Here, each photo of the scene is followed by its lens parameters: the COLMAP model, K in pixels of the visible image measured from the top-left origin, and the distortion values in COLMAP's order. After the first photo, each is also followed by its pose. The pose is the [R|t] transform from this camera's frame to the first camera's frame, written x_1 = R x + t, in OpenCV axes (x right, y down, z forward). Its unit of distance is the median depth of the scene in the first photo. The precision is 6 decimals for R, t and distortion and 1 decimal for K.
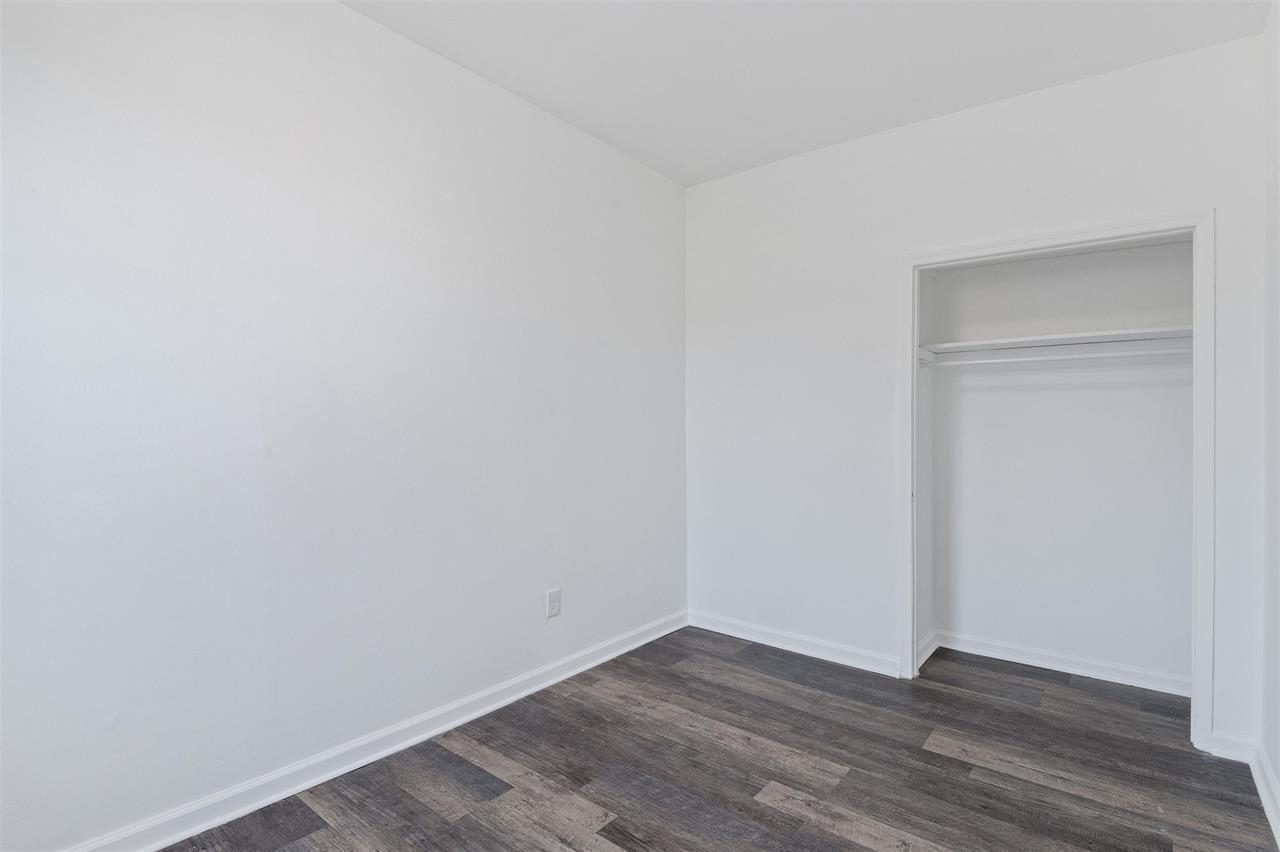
lens RADIAL K [[619.1, 0, 633.8], [0, 619.1, 424.0], [0, 0, 1]] dist [0.013639, -0.021274]
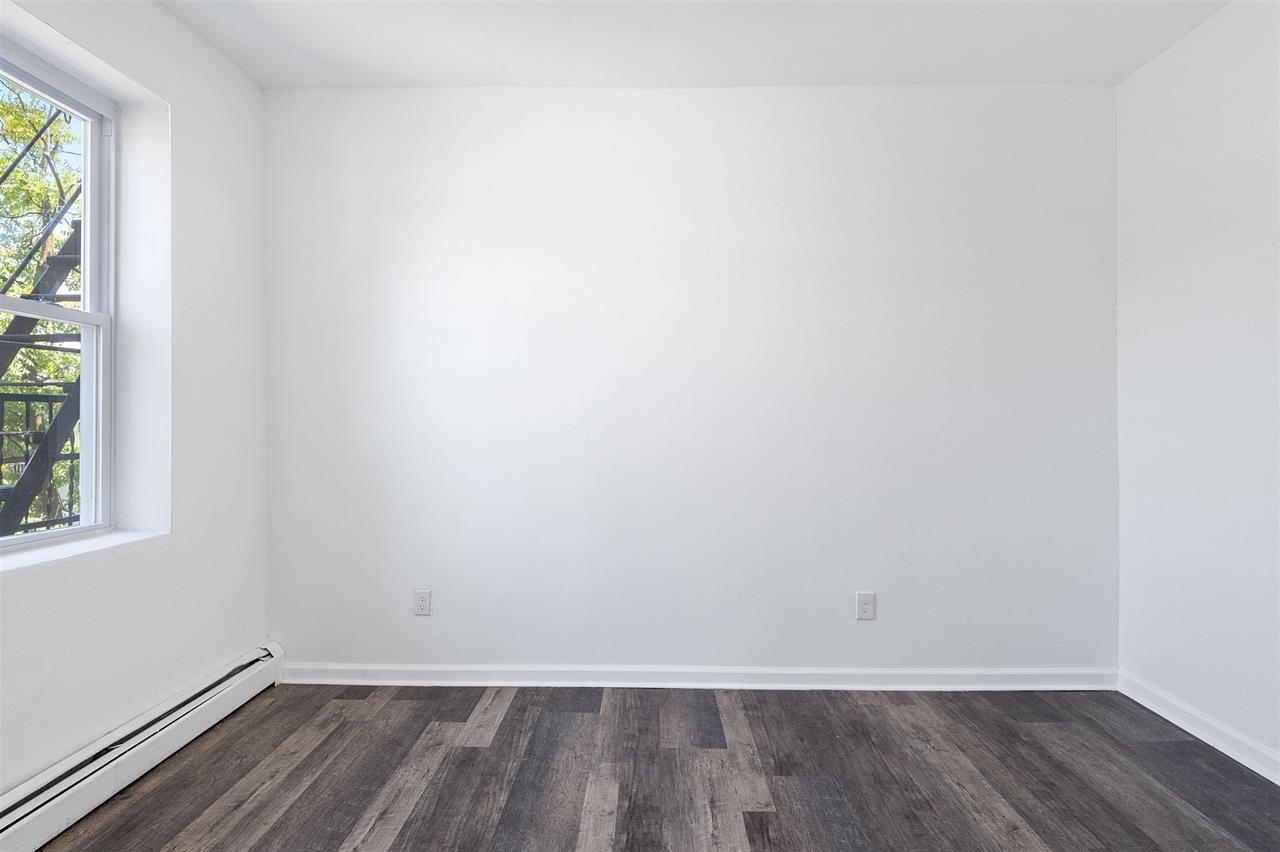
lens RADIAL K [[619.1, 0, 639.0], [0, 619.1, 422.9], [0, 0, 1]] dist [0.013639, -0.021274]
pose [[0.614702, -0.007990, -0.788719, 0.473768], [0.010039, 0.999947, -0.002306, 0.010476], [0.788696, -0.006501, 0.614750, 0.171491]]
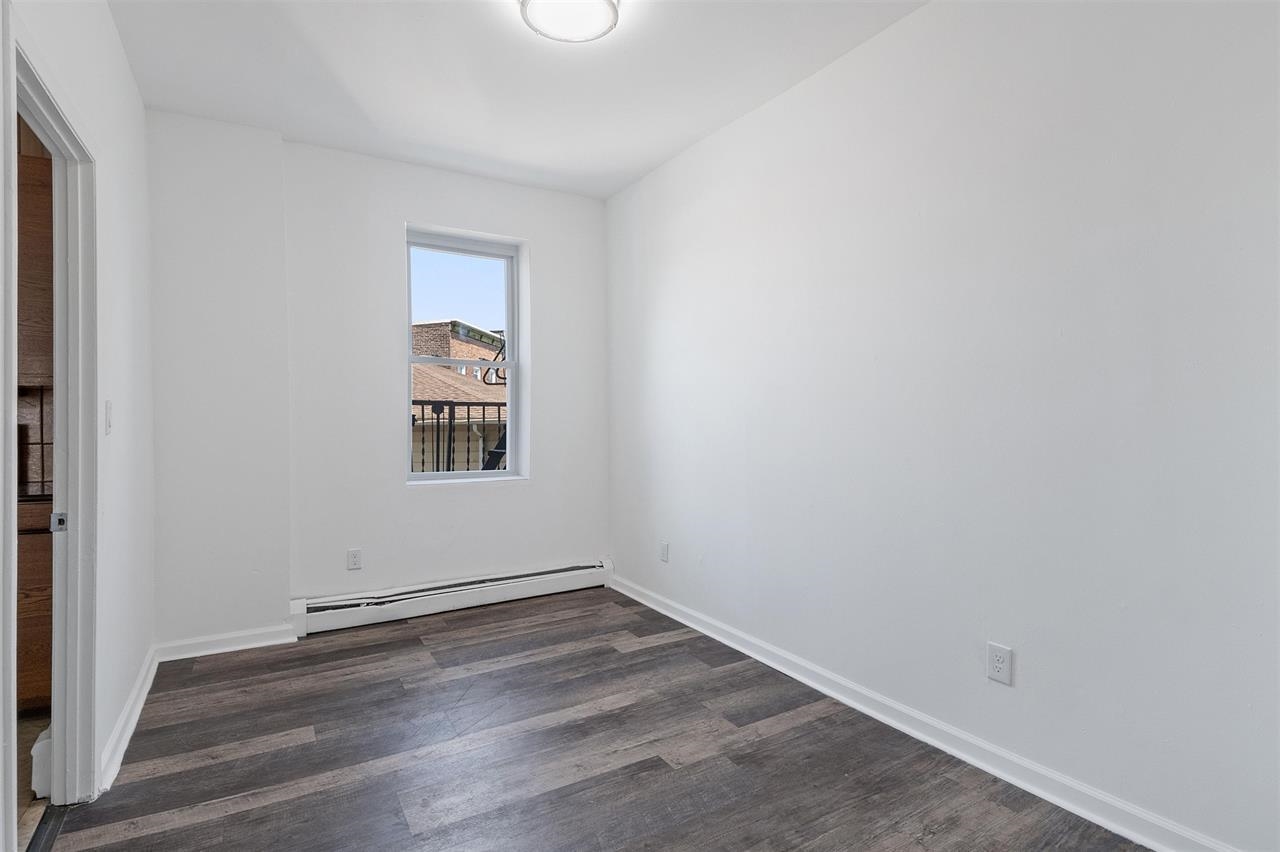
lens RADIAL K [[619.1, 0, 646.1], [0, 619.1, 420.6], [0, 0, 1]] dist [0.013639, -0.021274]
pose [[-0.323841, -0.005888, -0.946093, 0.771544], [0.000010, 0.999981, -0.006227, 0.024269], [0.946111, -0.002025, -0.323835, 0.989954]]
